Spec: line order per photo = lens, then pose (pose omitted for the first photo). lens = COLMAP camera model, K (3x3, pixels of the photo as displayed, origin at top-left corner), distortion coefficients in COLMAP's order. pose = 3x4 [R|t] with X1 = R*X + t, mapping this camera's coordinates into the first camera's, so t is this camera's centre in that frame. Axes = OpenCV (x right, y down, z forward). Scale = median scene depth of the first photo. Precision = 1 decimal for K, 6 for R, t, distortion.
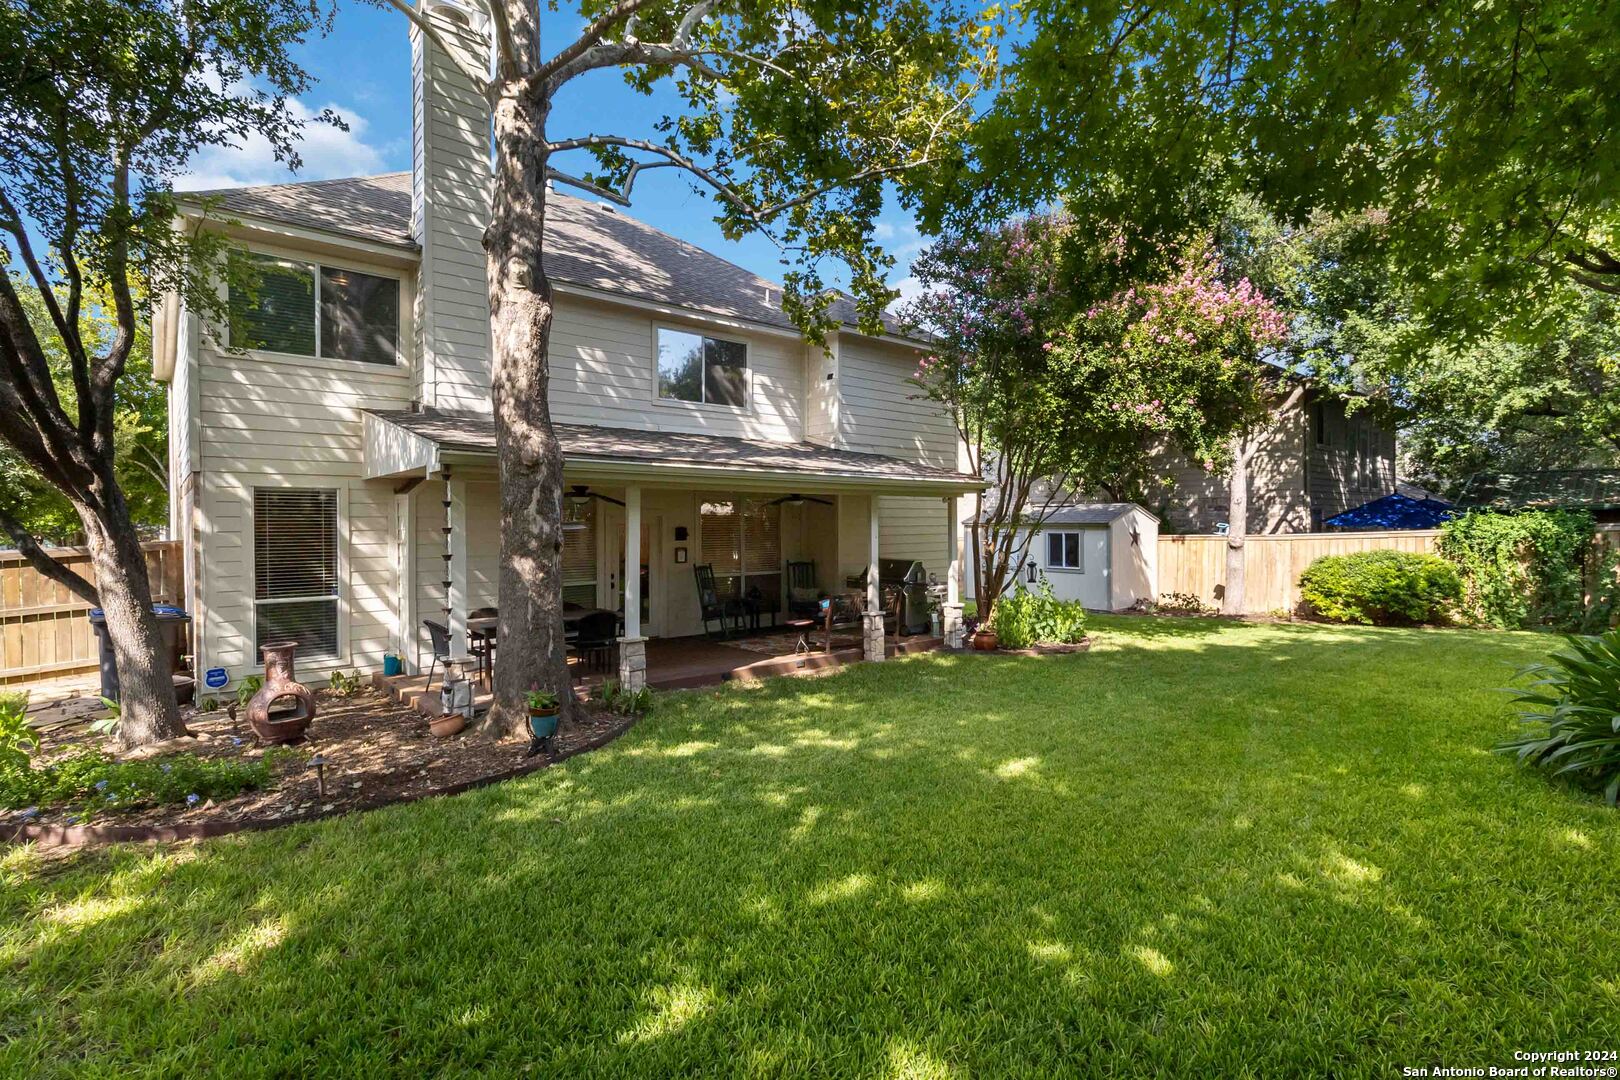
lens RADIAL K [[759.4, 0, 830.1], [0, 759.4, 532.7], [0, 0, 1]] dist [0.000225, 0.001567]
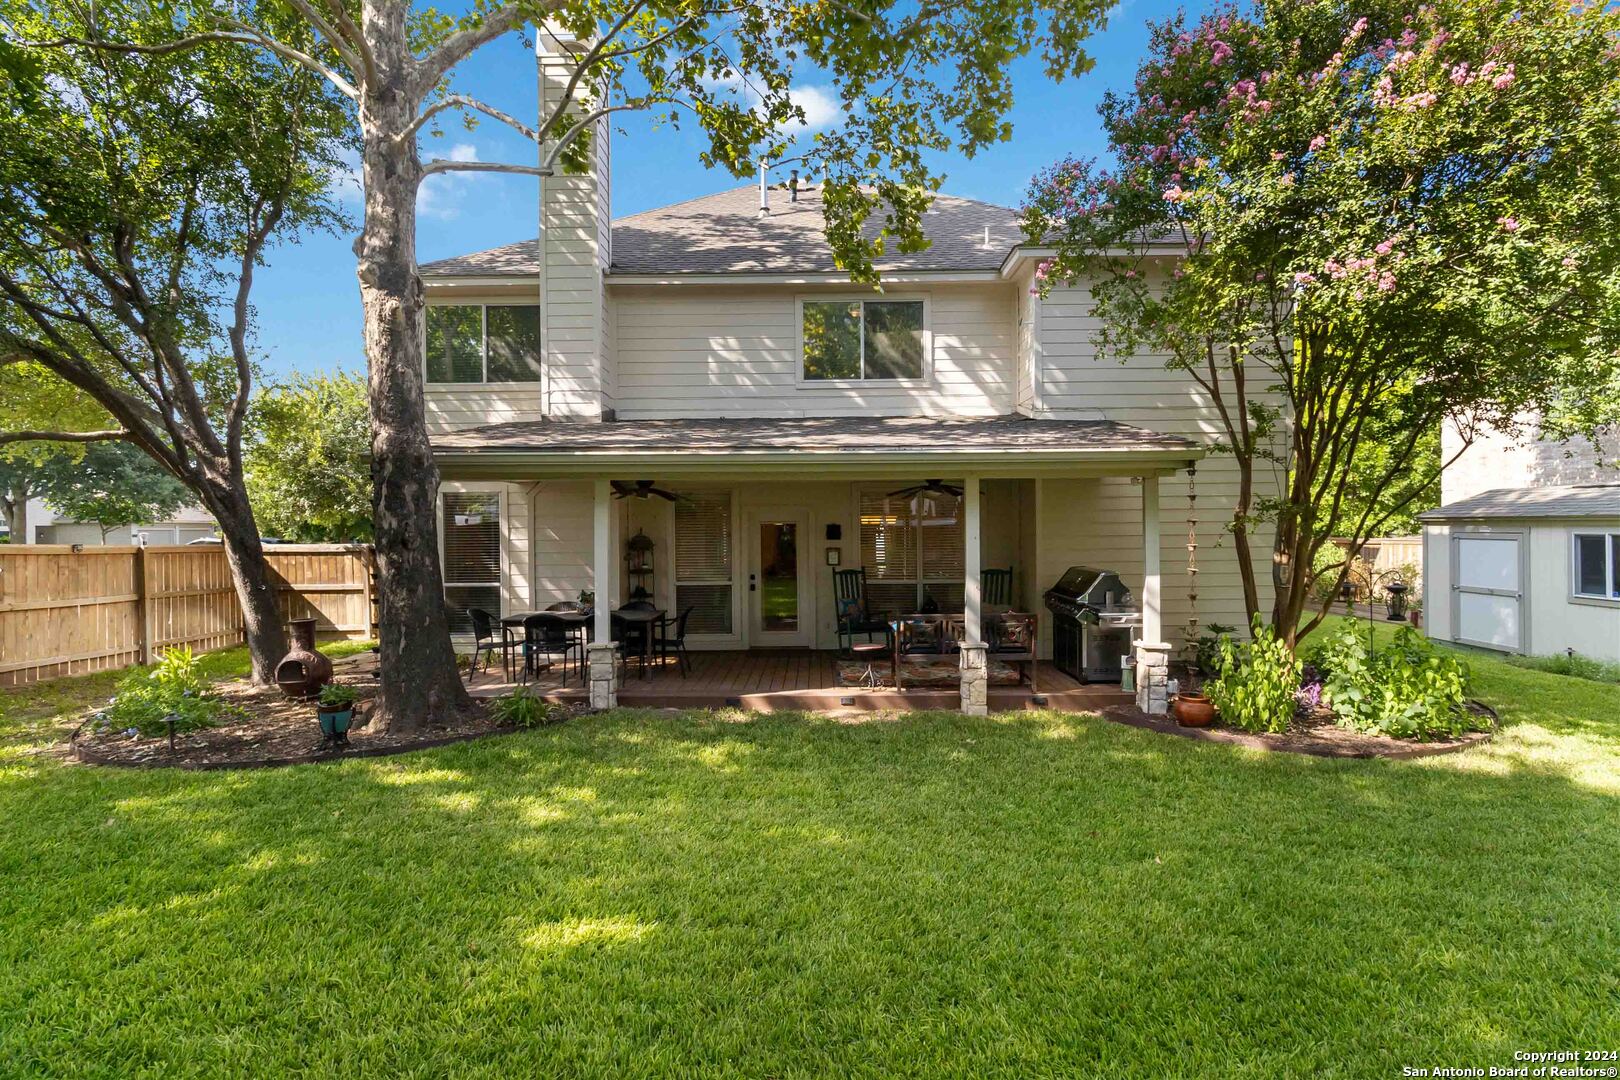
lens RADIAL K [[759.4, 0, 810.0], [0, 759.4, 534.8], [0, 0, 1]] dist [0.000225, 0.001567]
pose [[0.745474, 0.004499, -0.666519, 0.441816], [-0.003652, 0.999990, 0.002664, 0.002137], [0.666524, 0.000448, 0.745483, 0.396116]]
